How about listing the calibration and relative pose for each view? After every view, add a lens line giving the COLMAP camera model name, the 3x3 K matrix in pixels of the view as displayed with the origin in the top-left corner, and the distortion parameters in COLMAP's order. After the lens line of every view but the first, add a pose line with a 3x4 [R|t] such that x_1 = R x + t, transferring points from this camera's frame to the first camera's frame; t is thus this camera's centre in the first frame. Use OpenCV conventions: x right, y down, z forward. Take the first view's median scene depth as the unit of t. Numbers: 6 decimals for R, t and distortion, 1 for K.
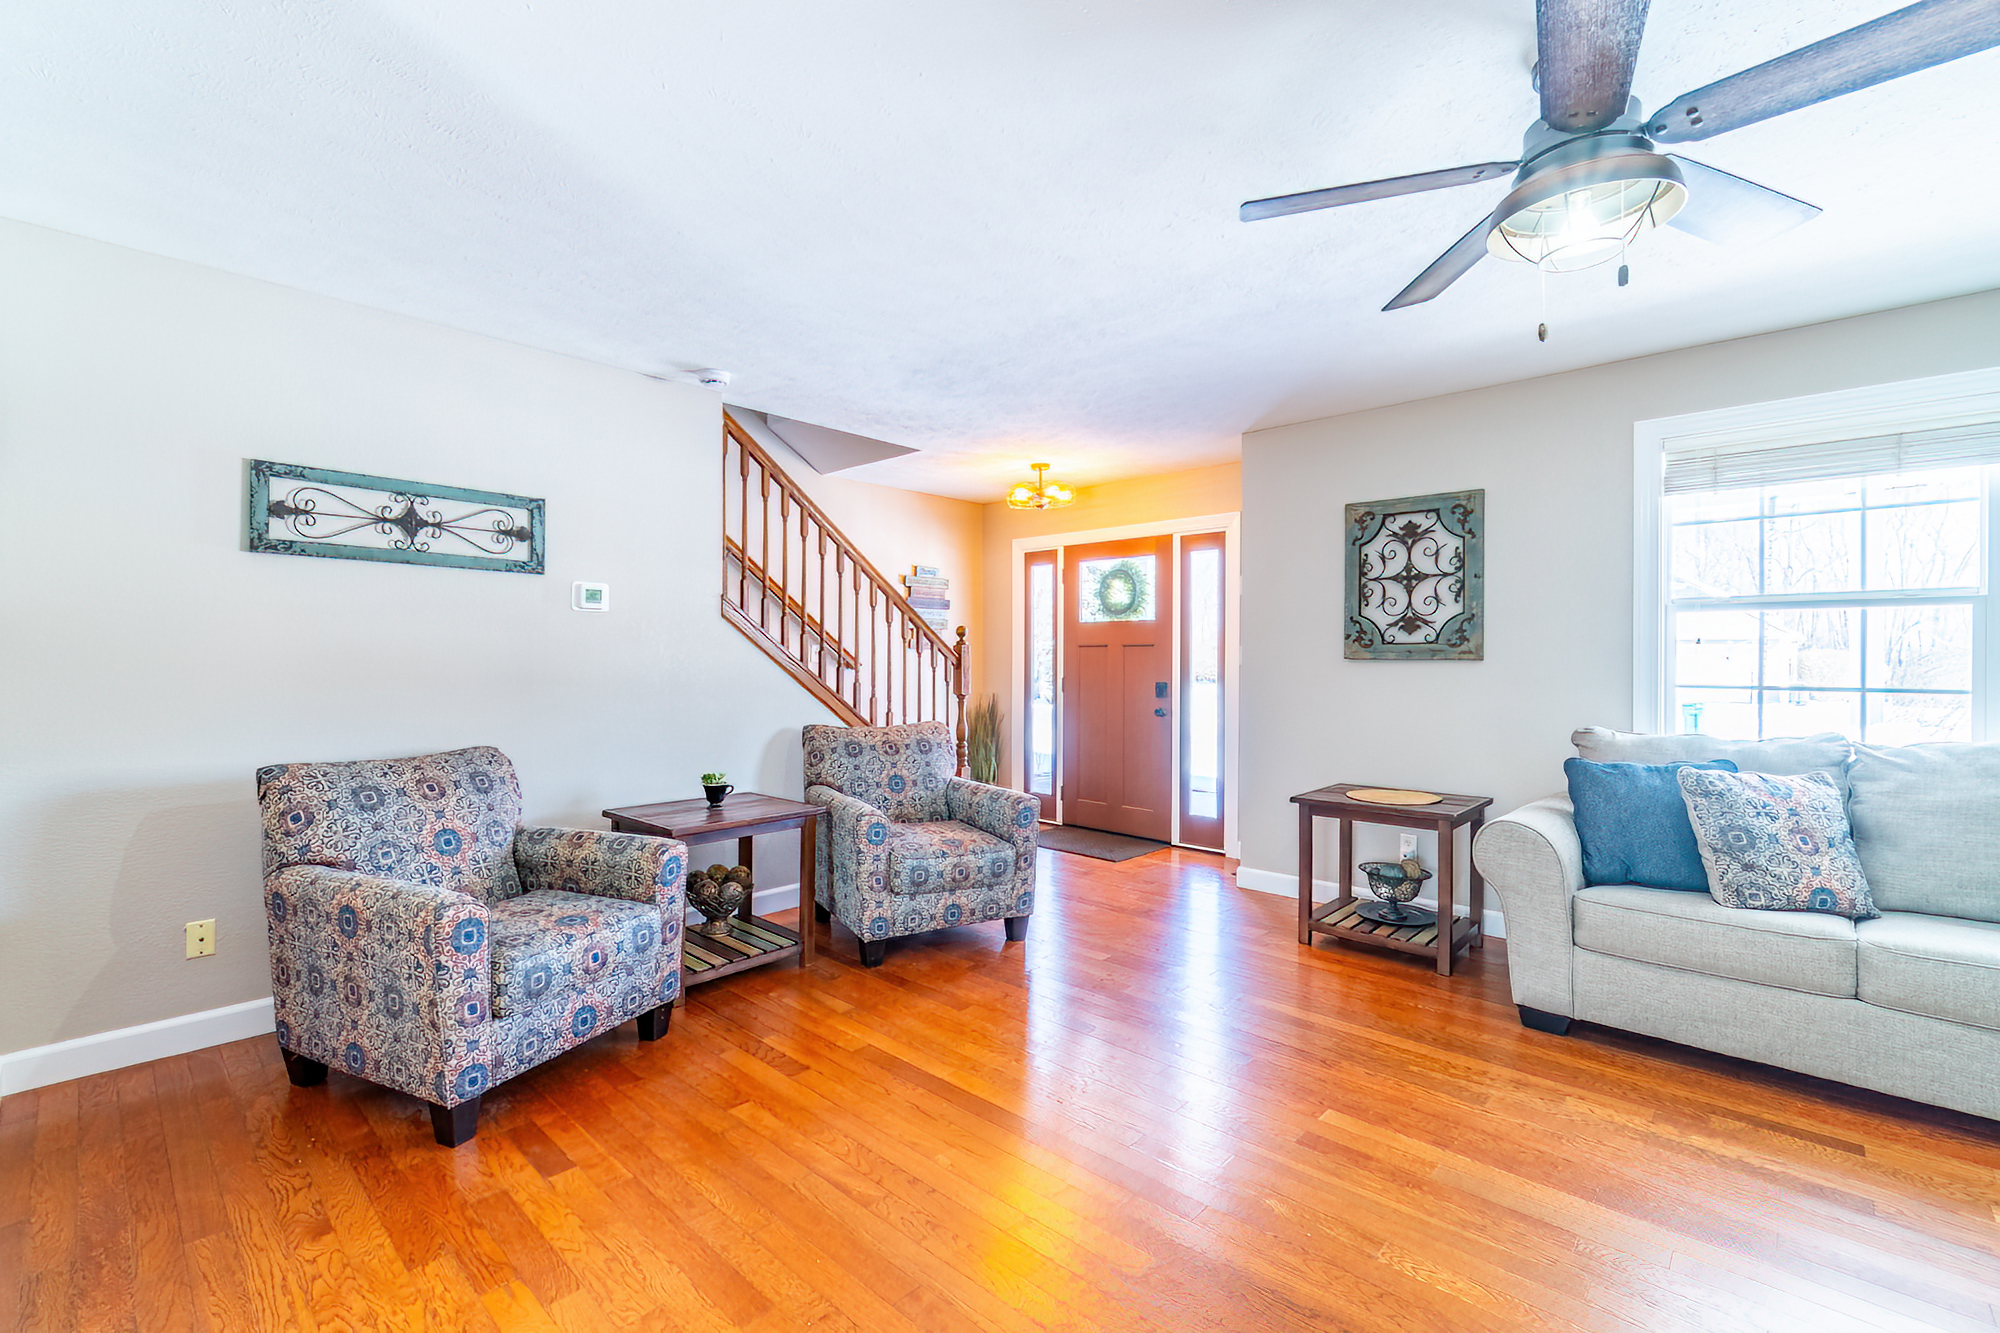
lens RADIAL K [[869.4, 0, 984.4], [0, 869.4, 659.0], [0, 0, 1]] dist [-0.005299, 0.001501]
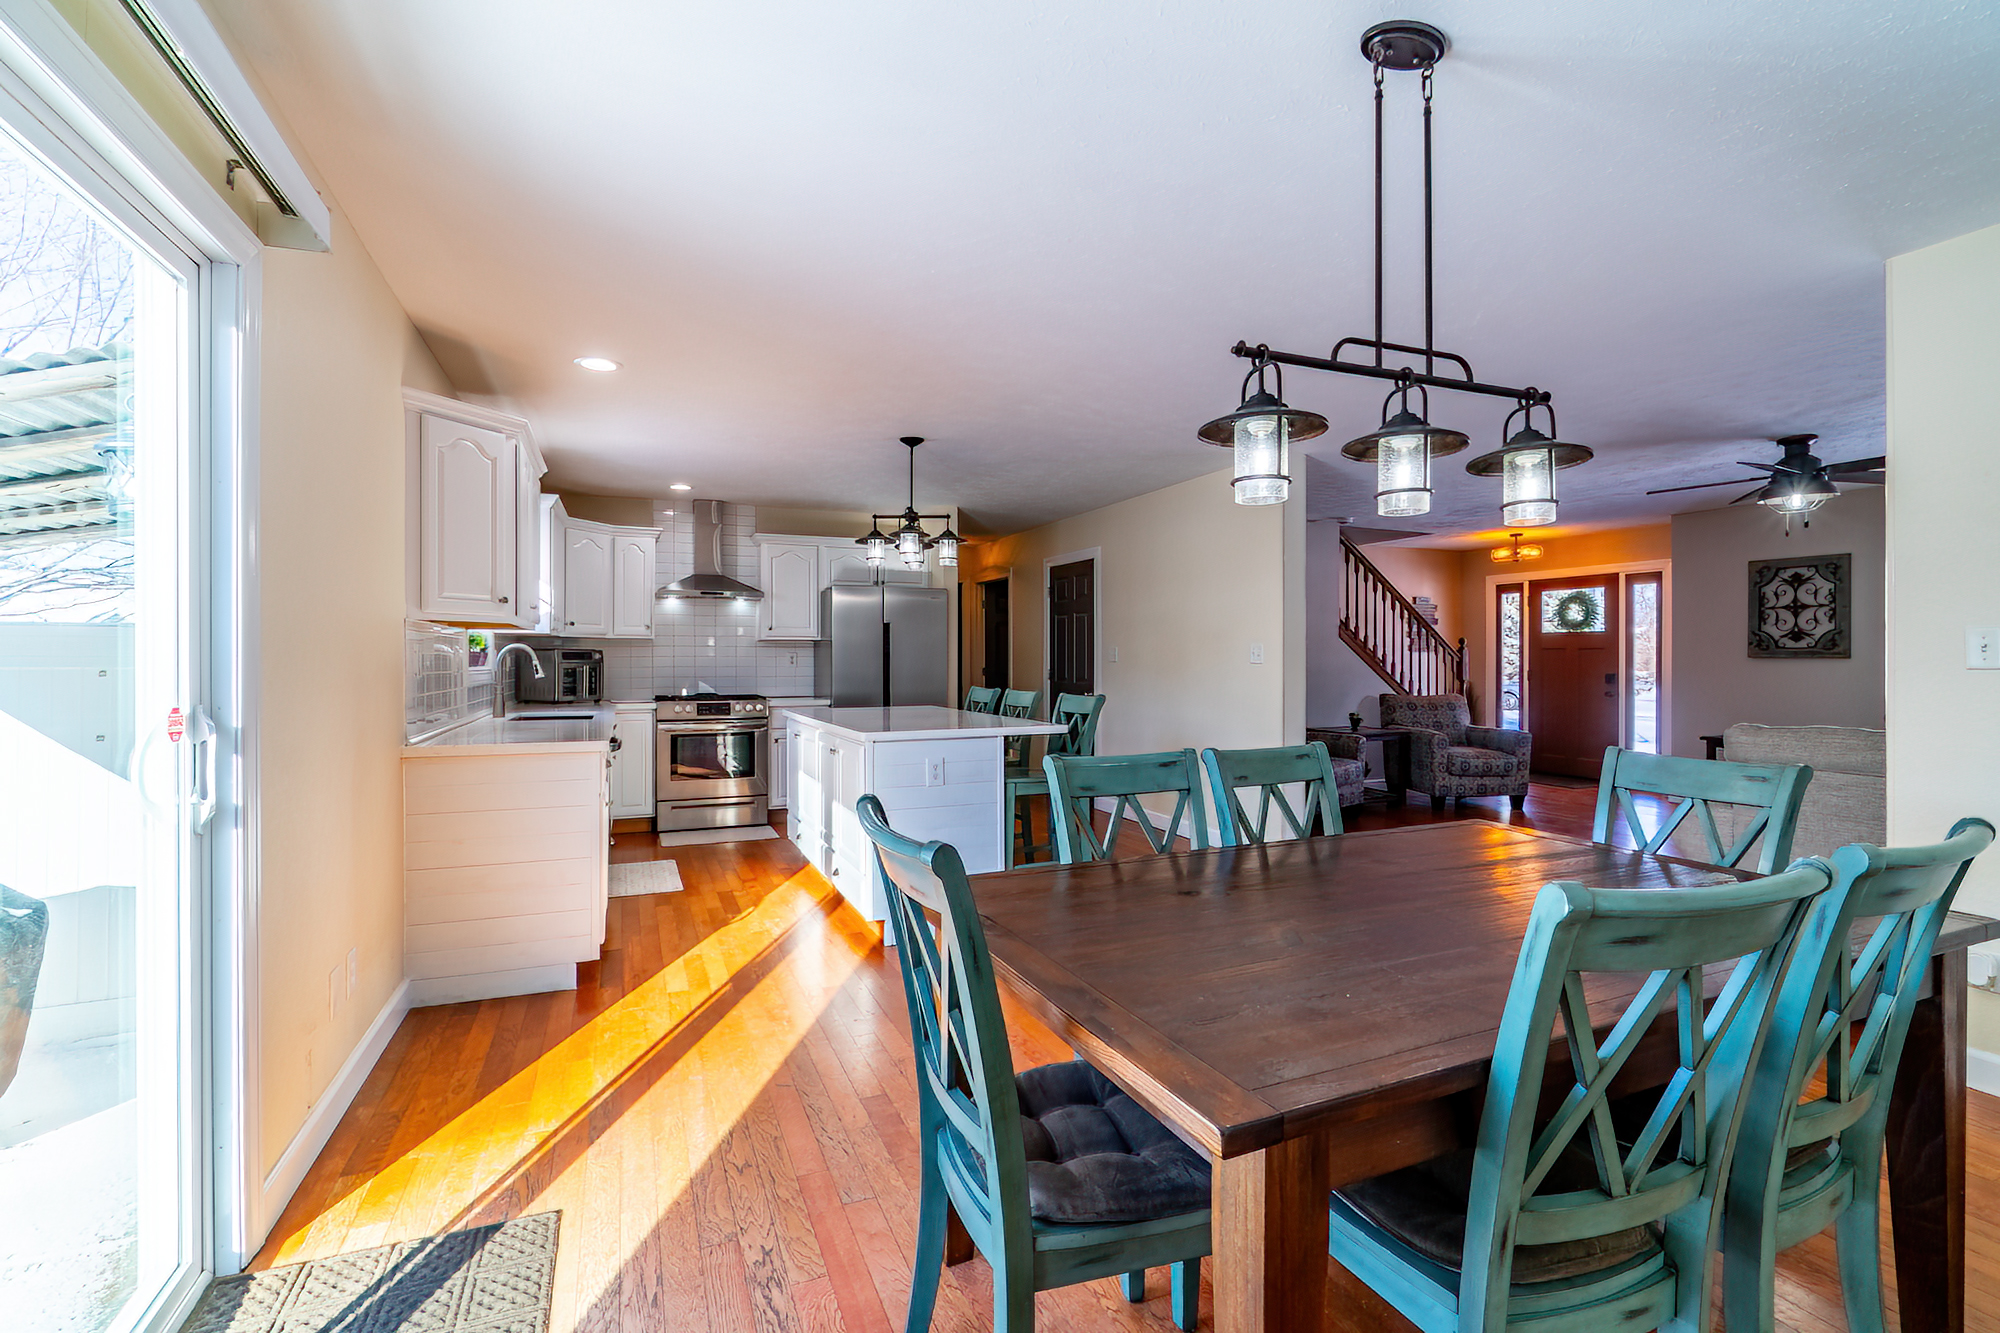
lens RADIAL K [[869.4, 0, 980.5], [0, 869.4, 660.6], [0, 0, 1]] dist [-0.005299, 0.001501]
pose [[0.910924, -0.001664, -0.412570, -0.264122], [0.003171, 0.999991, 0.002968, -0.004562], [0.412562, -0.004012, 0.910921, -1.271851]]
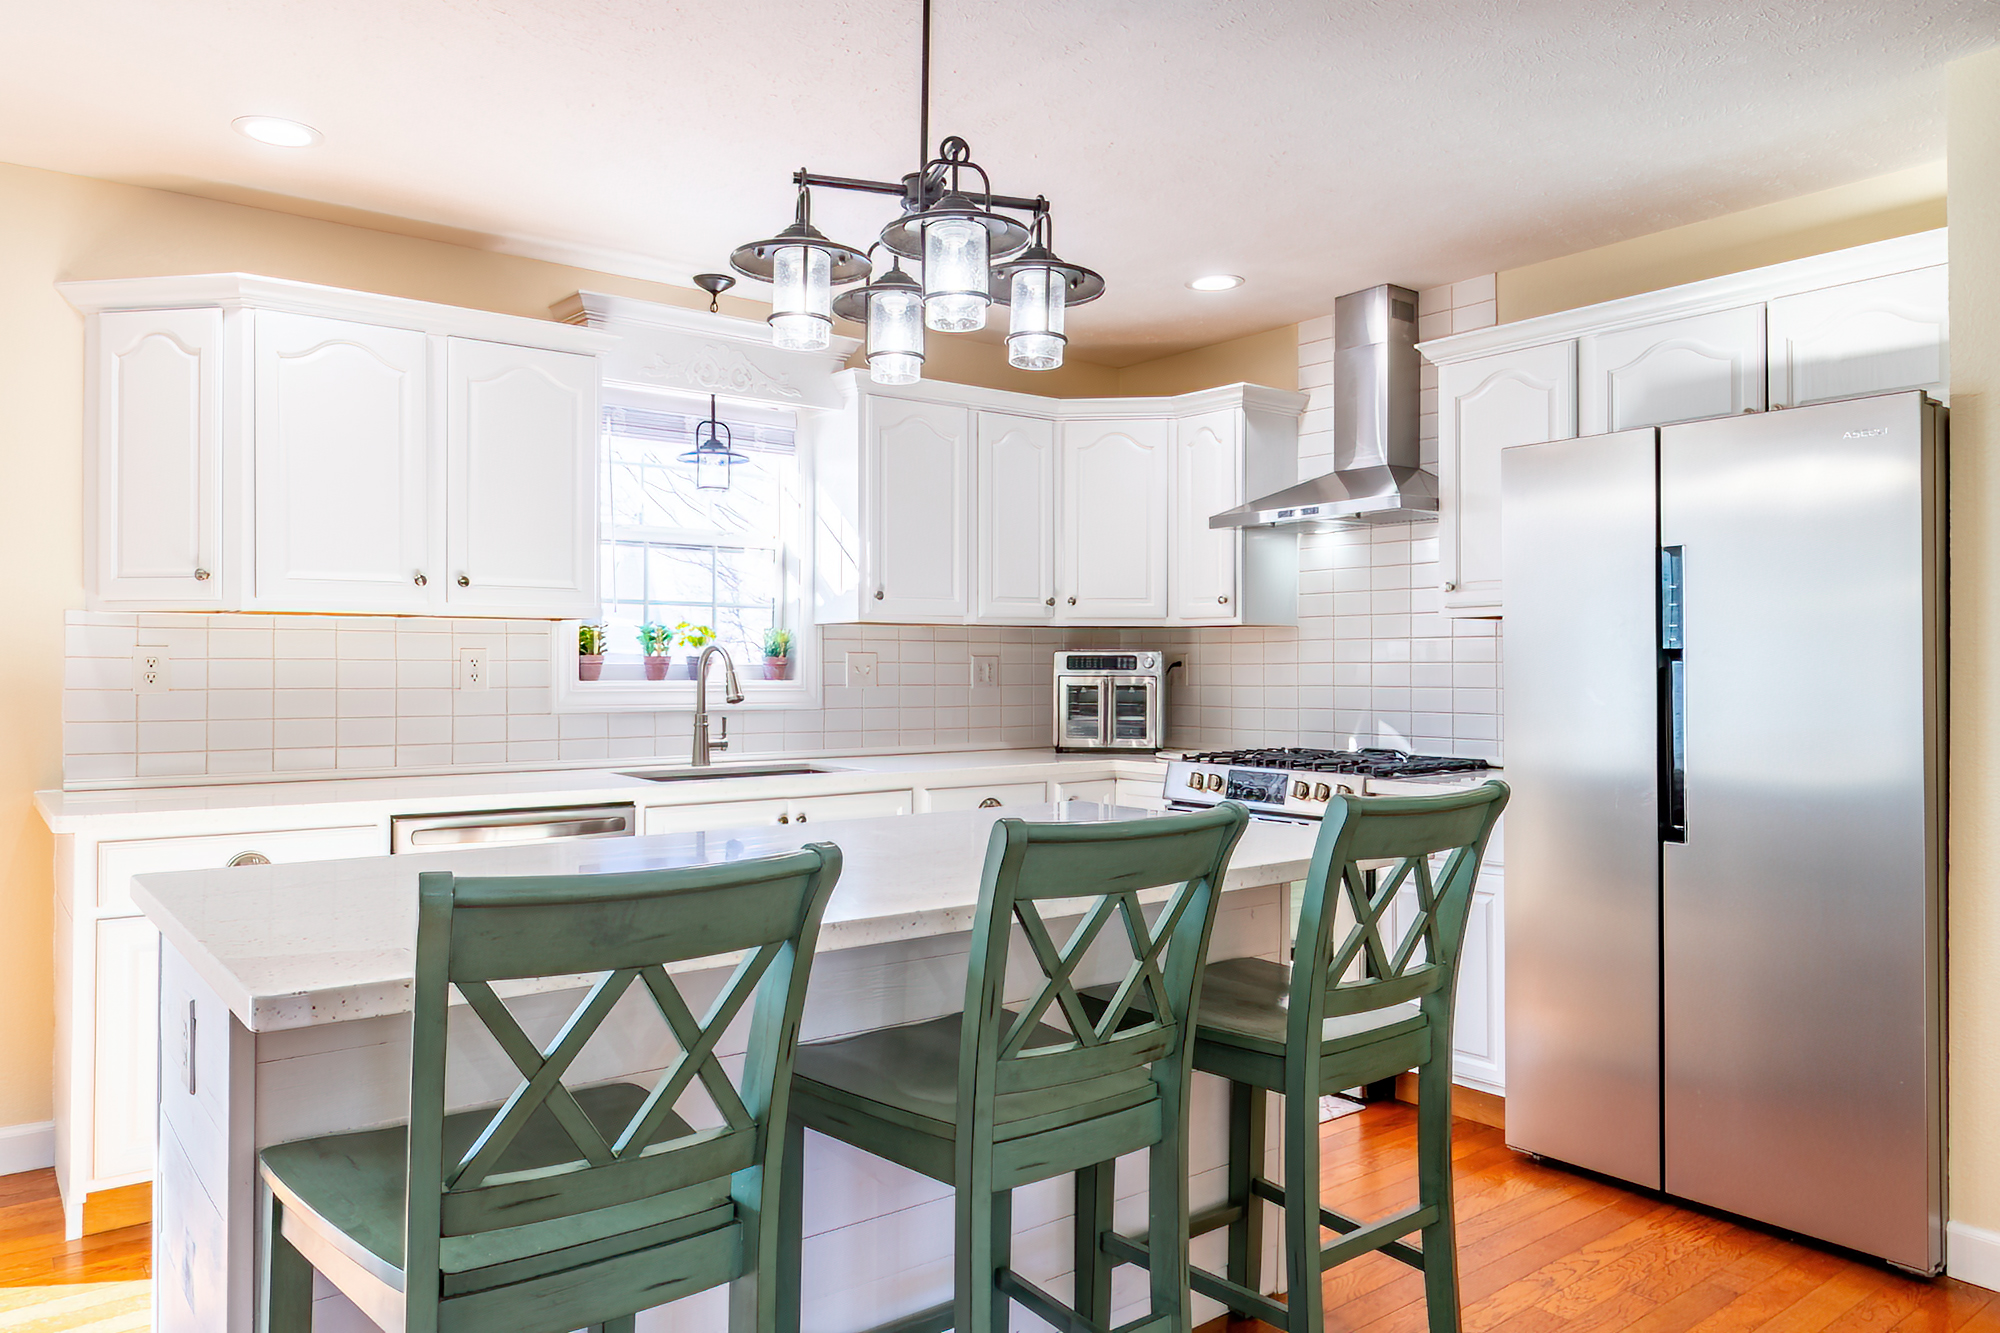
lens RADIAL K [[1346.0, 0, 982.8], [0, 1346.0, 659.2], [0, 0, 1]] dist [-0.008386, 0.009223]
pose [[-0.152207, -0.009699, -0.988301, -0.310137], [0.001645, 0.999948, -0.010067, -0.001300], [0.988347, -0.003158, -0.152183, 0.063176]]
